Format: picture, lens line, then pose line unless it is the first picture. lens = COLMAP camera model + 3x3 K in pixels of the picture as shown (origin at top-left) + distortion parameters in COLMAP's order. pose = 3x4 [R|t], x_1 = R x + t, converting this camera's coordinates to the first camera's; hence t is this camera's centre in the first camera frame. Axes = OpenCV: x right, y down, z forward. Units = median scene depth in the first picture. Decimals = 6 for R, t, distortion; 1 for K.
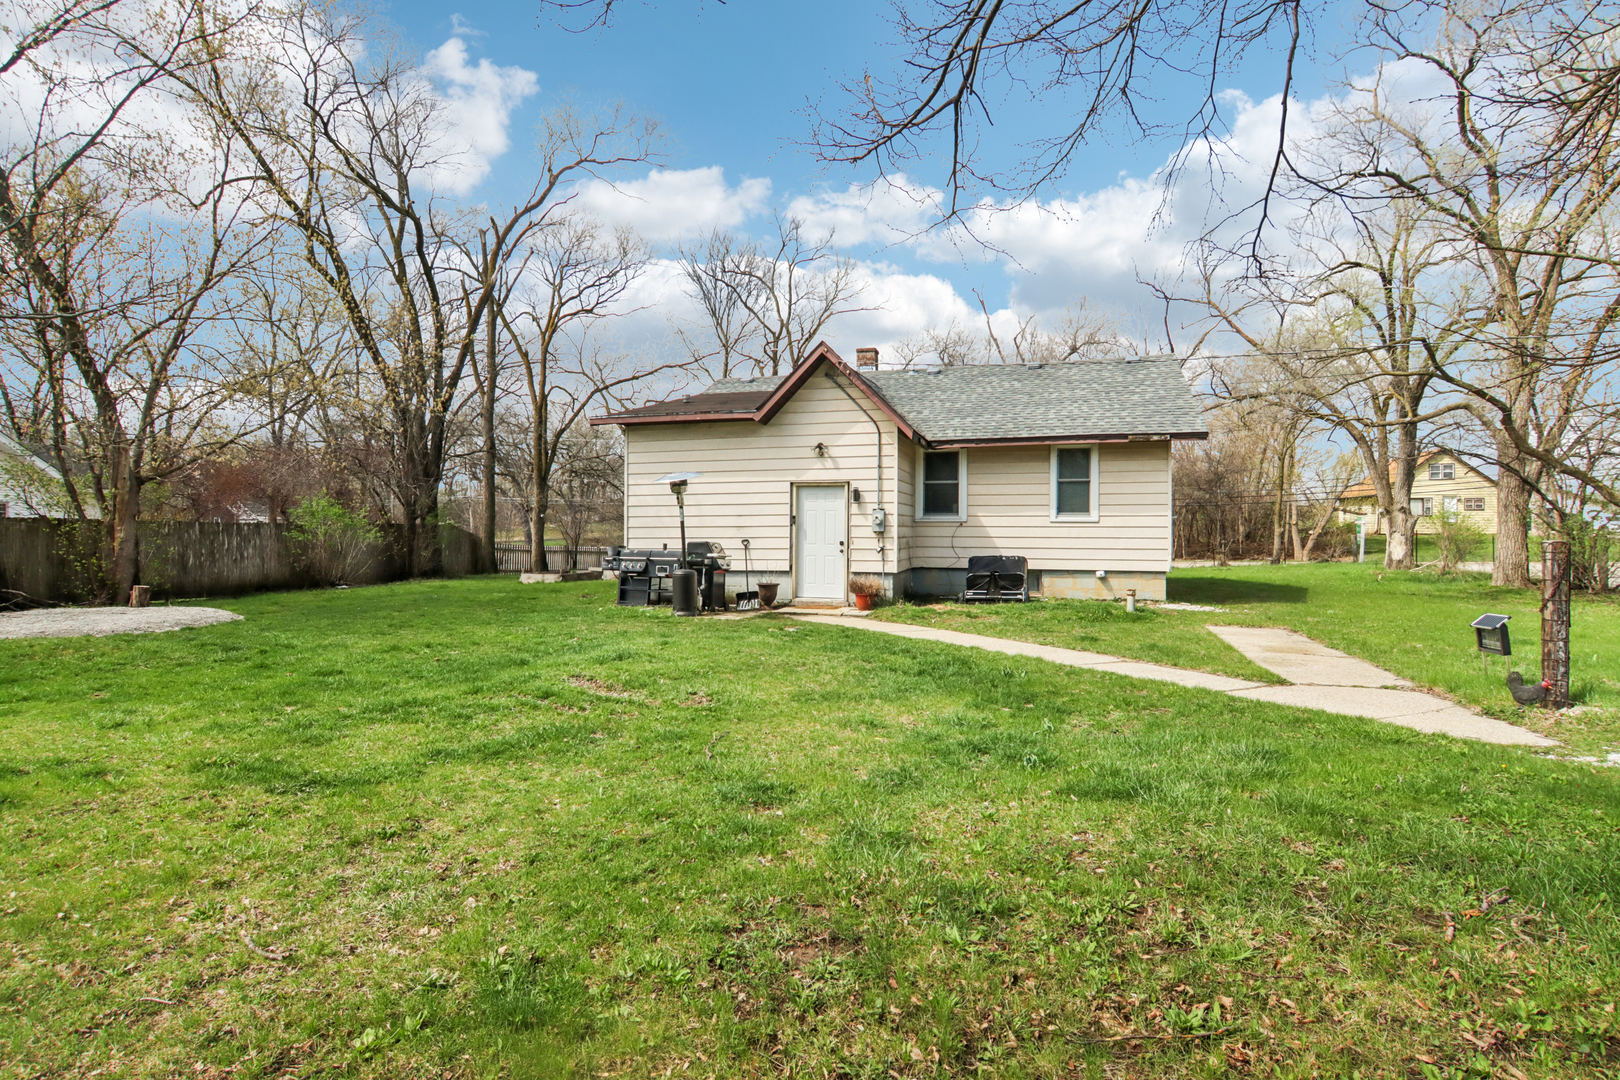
lens RADIAL K [[844.5, 0, 805.7], [0, 844.5, 534.7], [0, 0, 1]] dist [-0.003227, -0.010490]
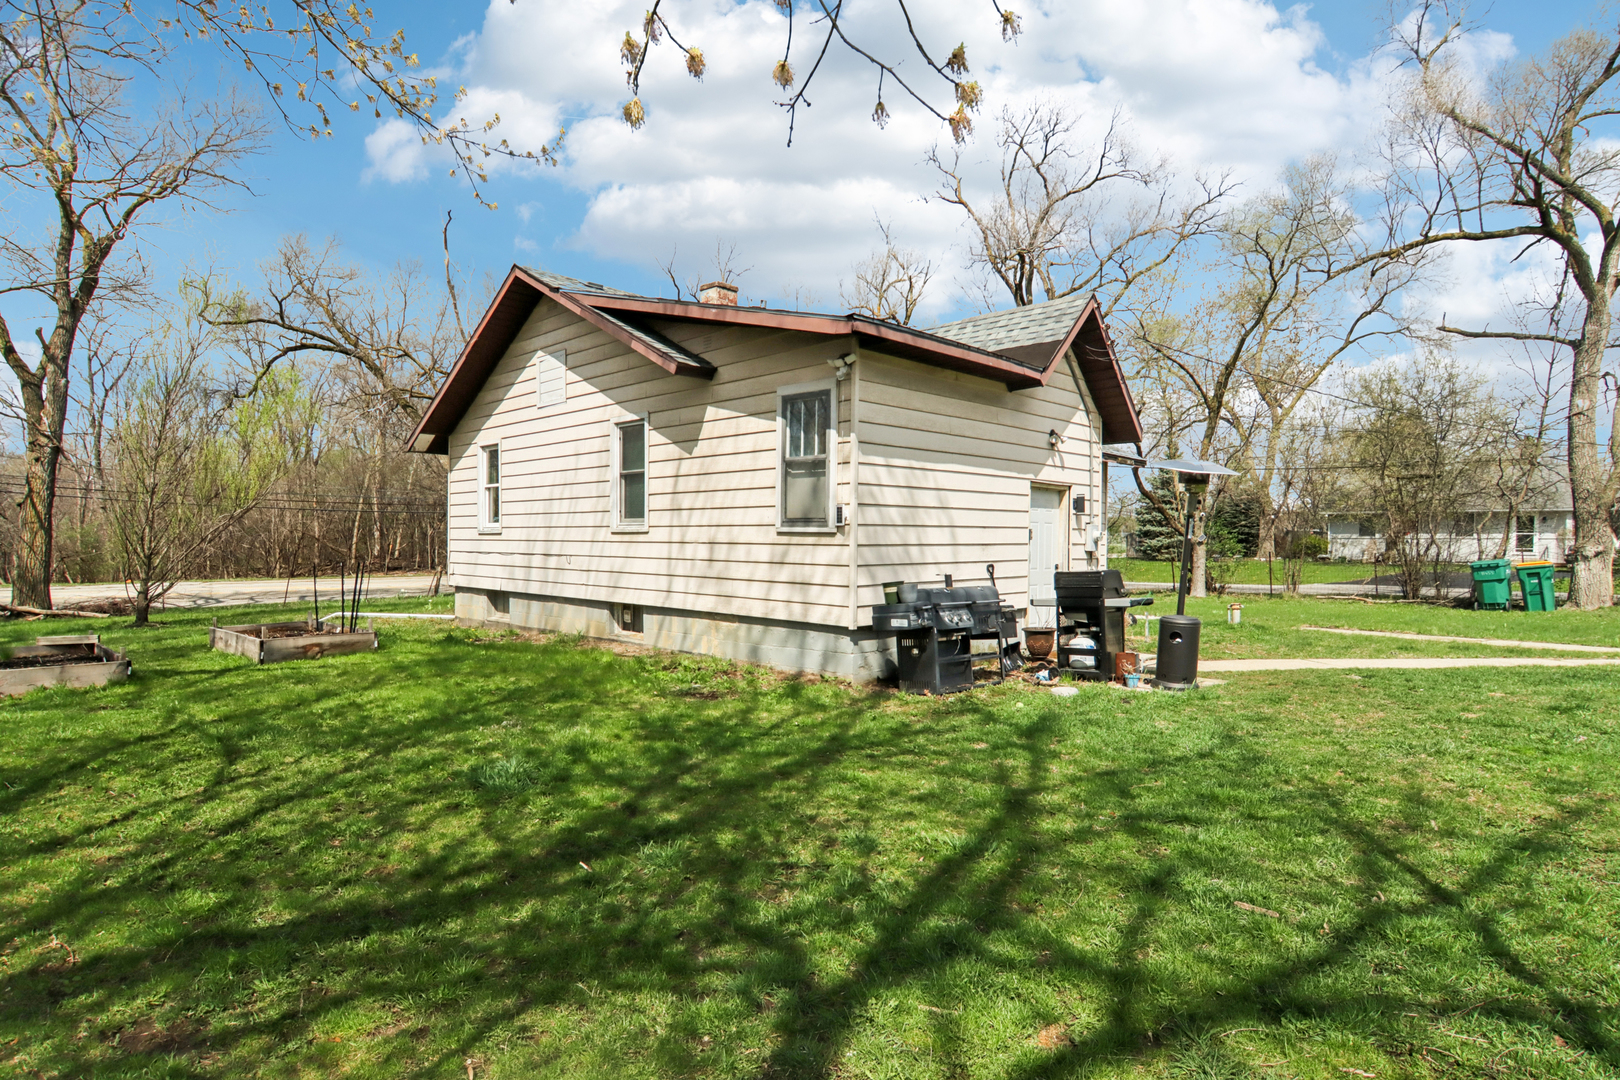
lens RADIAL K [[844.5, 0, 809.9], [0, 844.5, 542.0], [0, 0, 1]] dist [-0.003227, -0.010490]
pose [[0.492530, 0.006496, 0.870271, -0.698405], [0.000012, 0.999972, -0.007470, -0.006548], [-0.870296, 0.003690, 0.492516, 0.805735]]
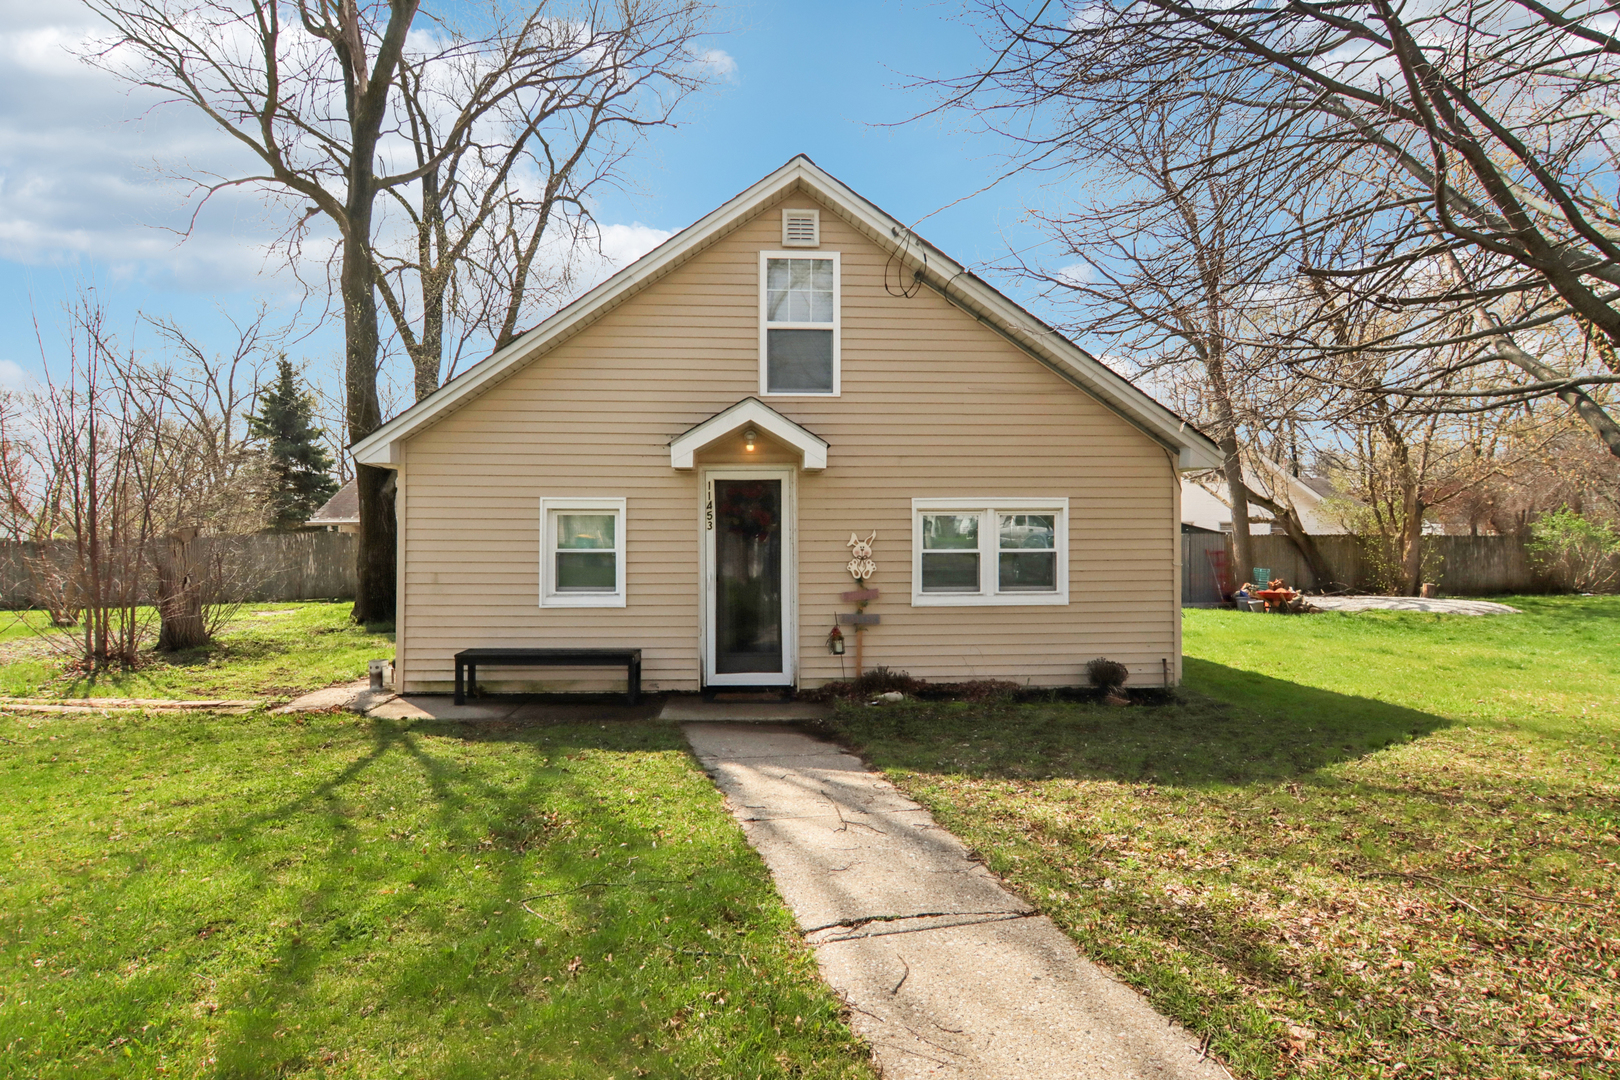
lens RADIAL K [[844.5, 0, 786.9], [0, 844.5, 540.3], [0, 0, 1]] dist [-0.003227, -0.010490]
pose [[0.343224, 0.000453, -0.939254, 0.132385], [-0.000022, 1.000000, 0.000474, -0.010693], [0.939254, -0.000142, 0.343224, -0.444660]]
